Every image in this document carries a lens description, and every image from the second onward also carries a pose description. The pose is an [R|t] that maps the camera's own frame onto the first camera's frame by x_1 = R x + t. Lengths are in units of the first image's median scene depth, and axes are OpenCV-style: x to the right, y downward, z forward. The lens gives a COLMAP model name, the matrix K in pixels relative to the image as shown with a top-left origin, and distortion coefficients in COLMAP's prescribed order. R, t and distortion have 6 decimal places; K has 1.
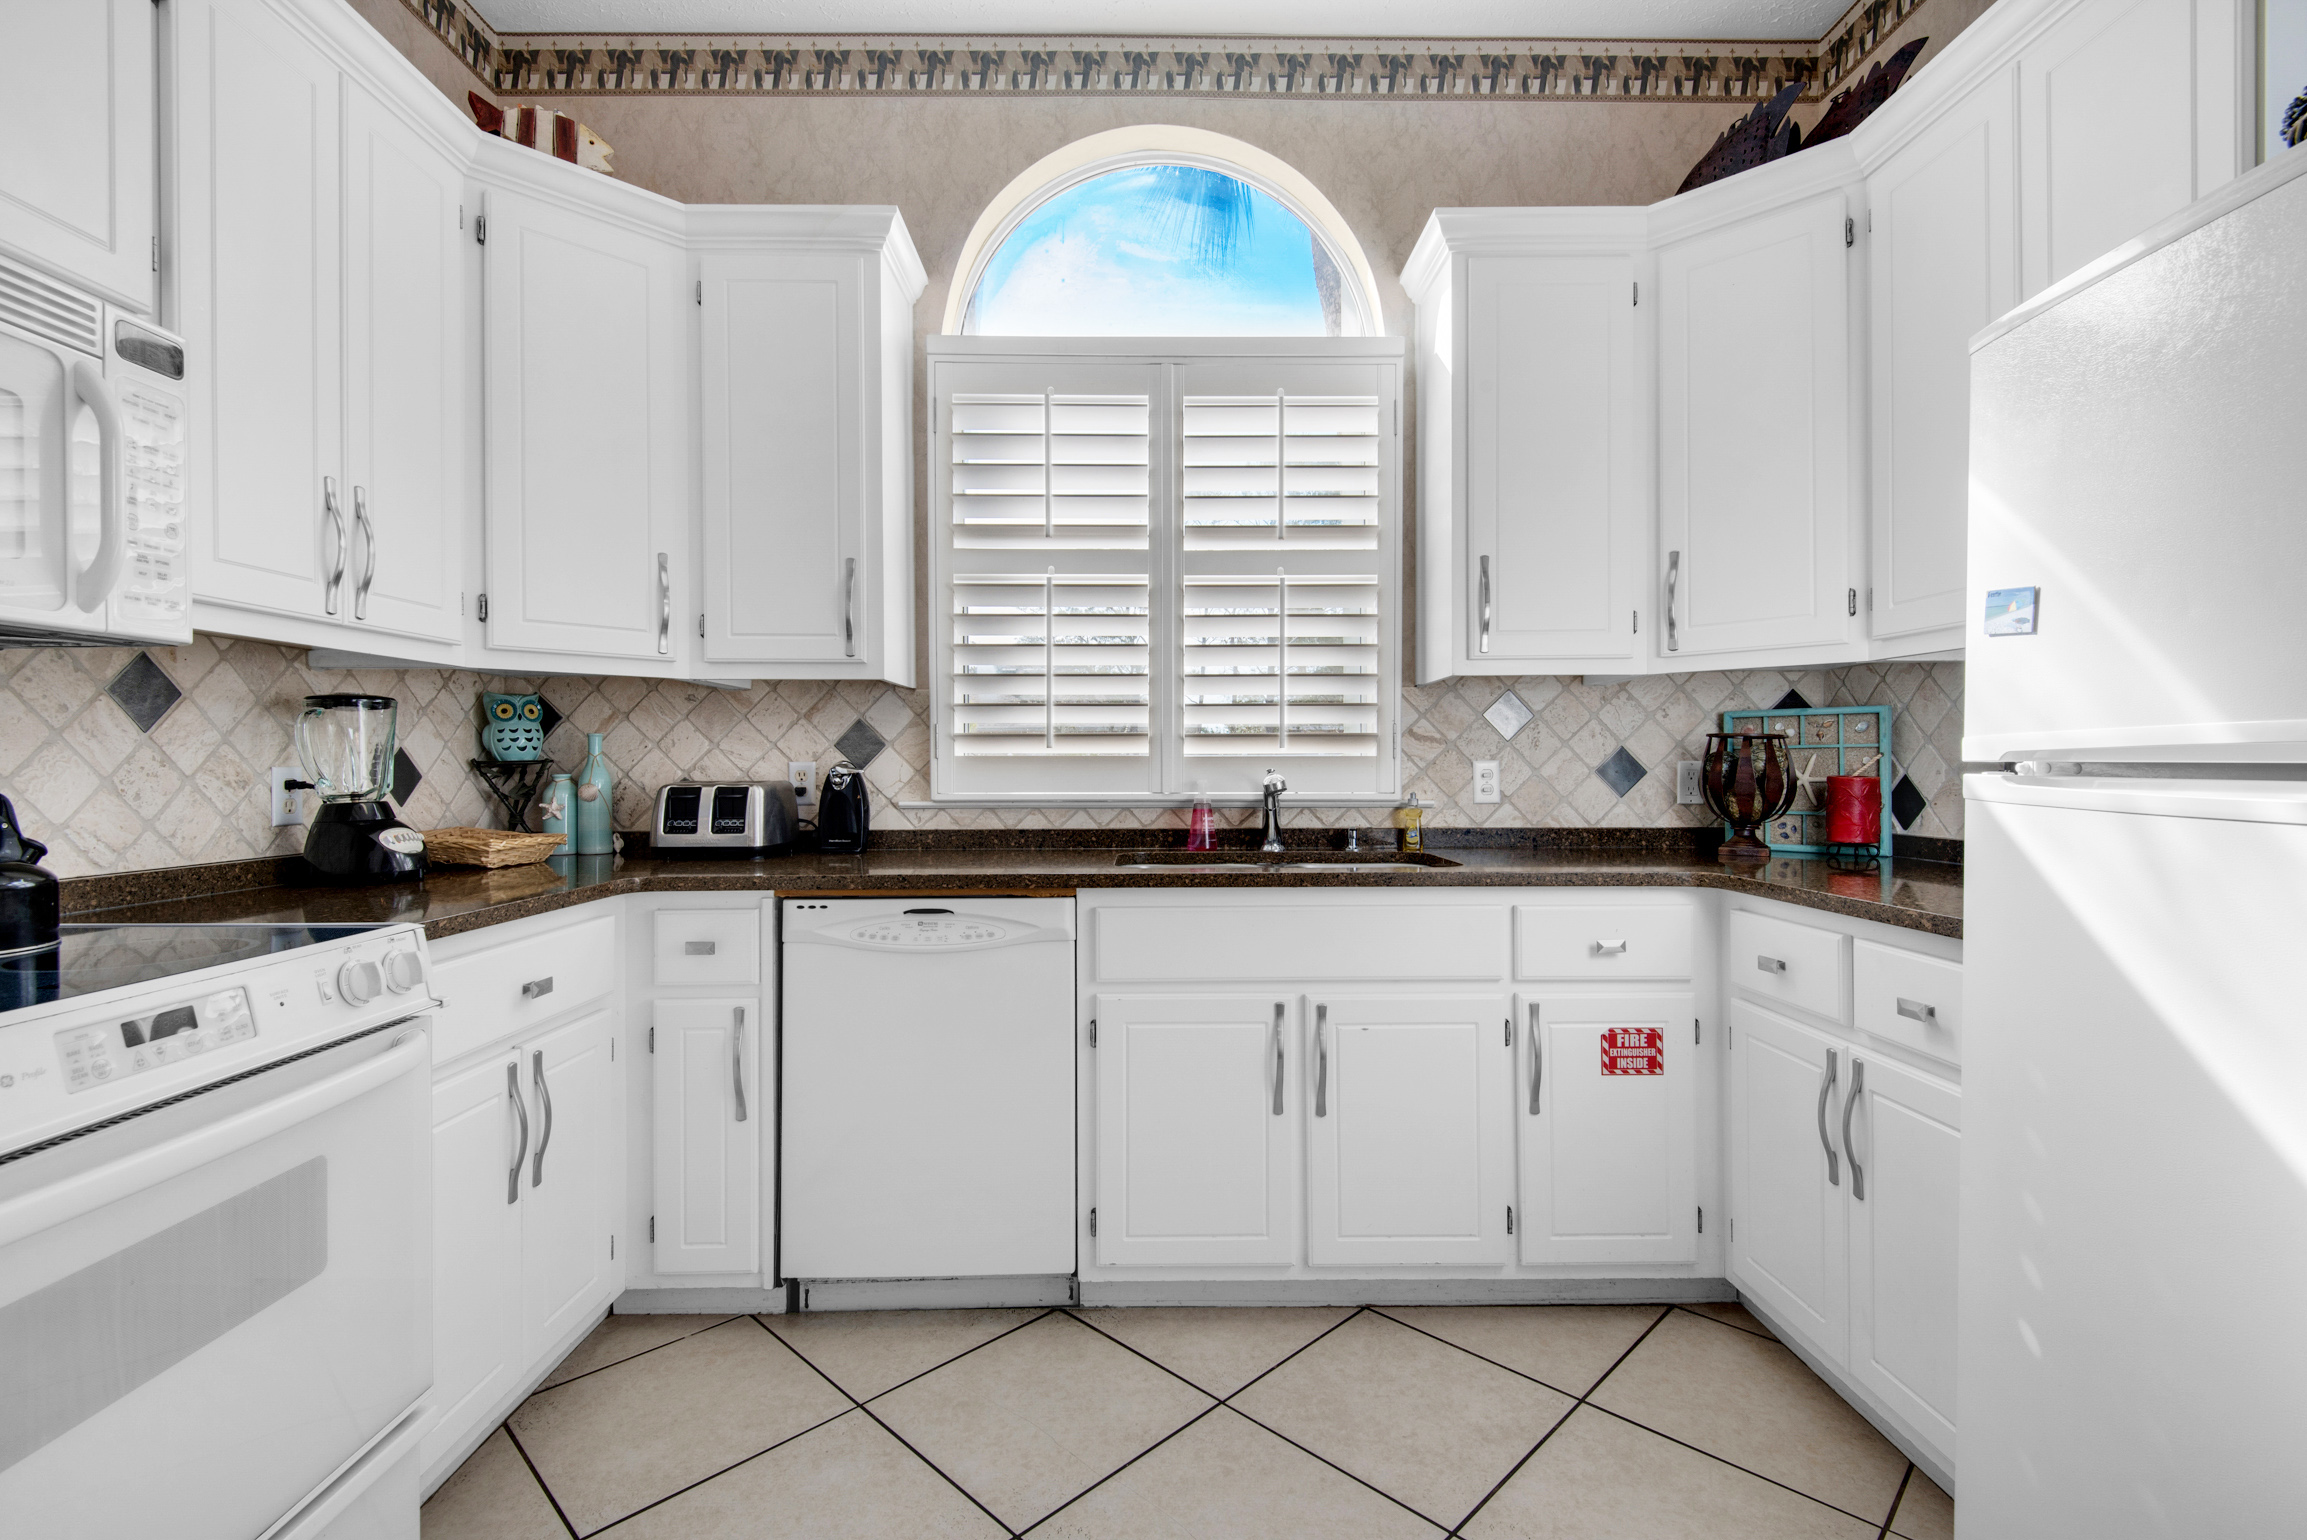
lens RADIAL K [[1053.1, 0, 1176.3], [0, 1053.1, 793.1], [0, 0, 1]] dist [0.020877, -0.006052]
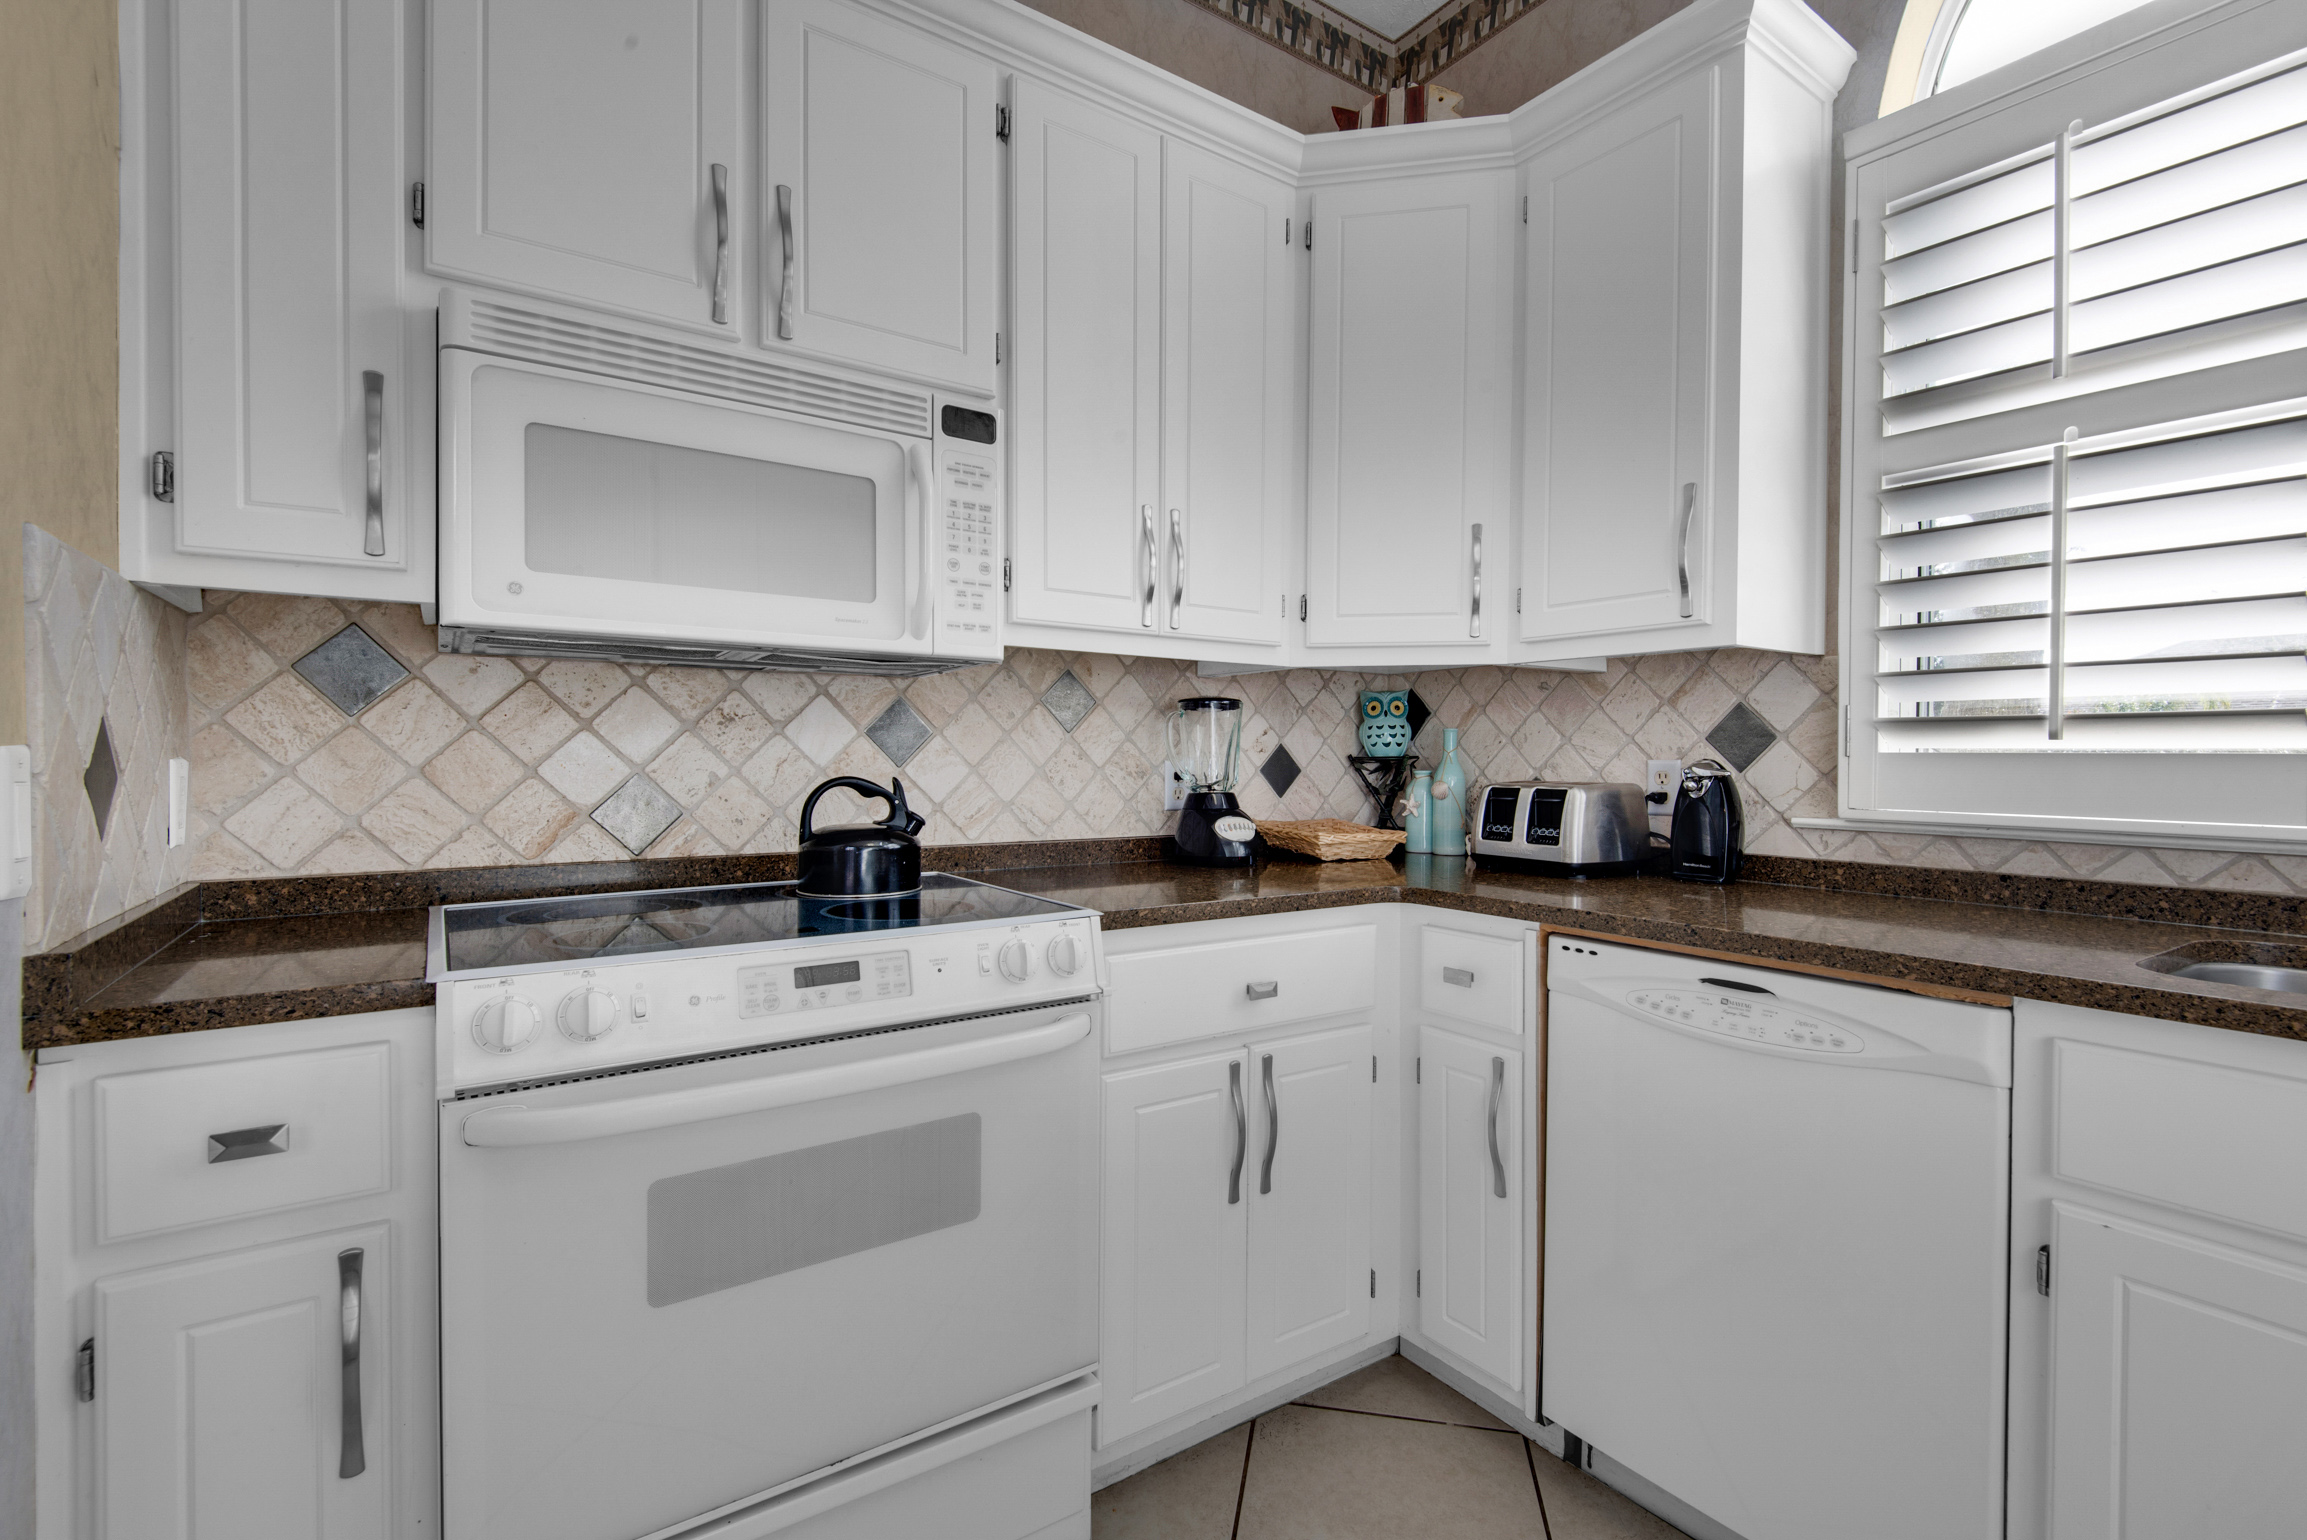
lens RADIAL K [[1053.1, 0, 1161.3], [0, 1053.1, 777.0], [0, 0, 1]] dist [0.020877, -0.006052]
pose [[0.551486, 0.023373, -0.833857, 0.117535], [-0.033093, 0.999433, 0.006127, -0.011738], [0.833528, 0.024216, 0.551947, 0.310771]]
